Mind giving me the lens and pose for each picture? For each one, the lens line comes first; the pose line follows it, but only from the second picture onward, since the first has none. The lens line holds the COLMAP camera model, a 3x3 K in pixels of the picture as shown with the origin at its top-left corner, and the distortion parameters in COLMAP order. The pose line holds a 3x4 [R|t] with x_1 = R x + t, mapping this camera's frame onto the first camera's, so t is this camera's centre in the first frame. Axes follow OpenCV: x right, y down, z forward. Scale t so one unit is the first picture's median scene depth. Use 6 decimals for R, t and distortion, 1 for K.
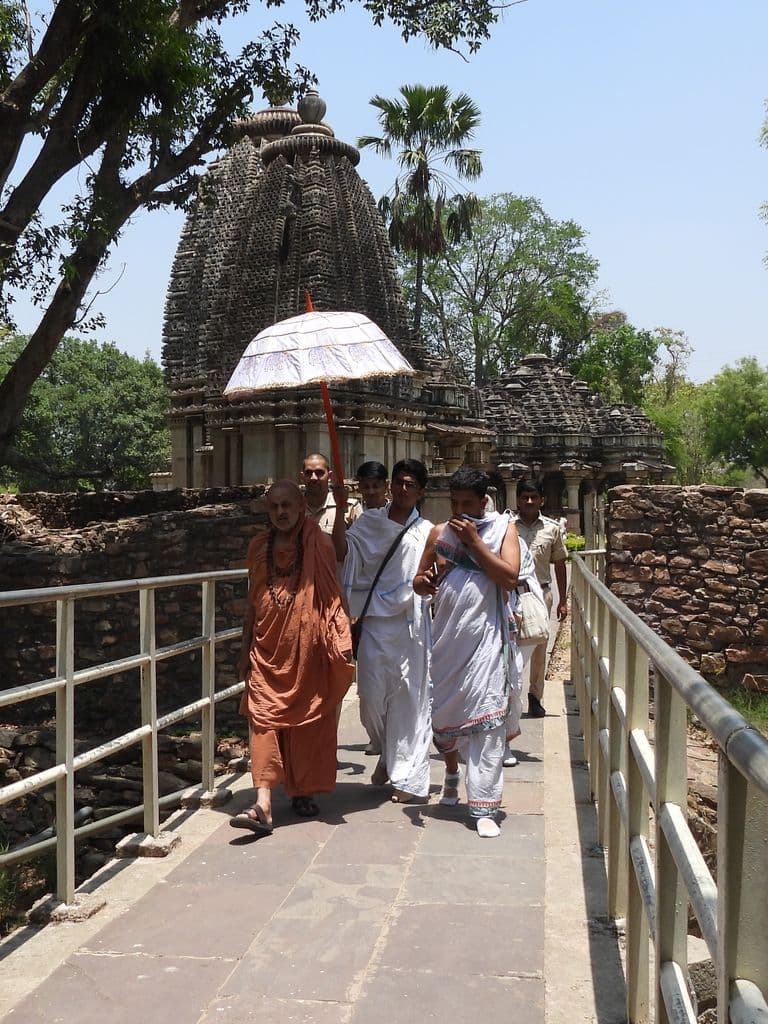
lens RADIAL K [[1227.3, 0, 384.2], [0, 1227.3, 514.0], [0, 0, 1]] dist [0.005960, 0.000000]
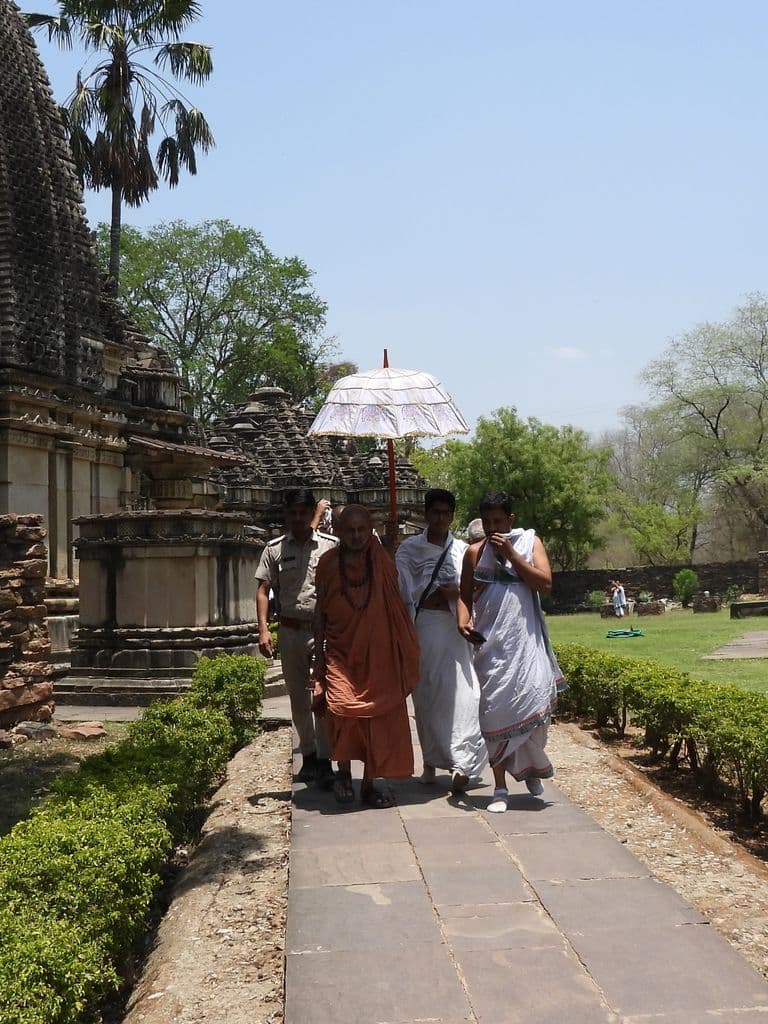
lens RADIAL K [[1227.3, 0, 384.4], [0, 1227.3, 512.5], [0, 0, 1]] dist [0.005960, 0.000000]
pose [[0.971077, -0.000757, 0.238765, 0.008233], [0.016784, 0.997738, -0.065100, 0.000981], [-0.238176, 0.067225, 0.968893, 0.245930]]
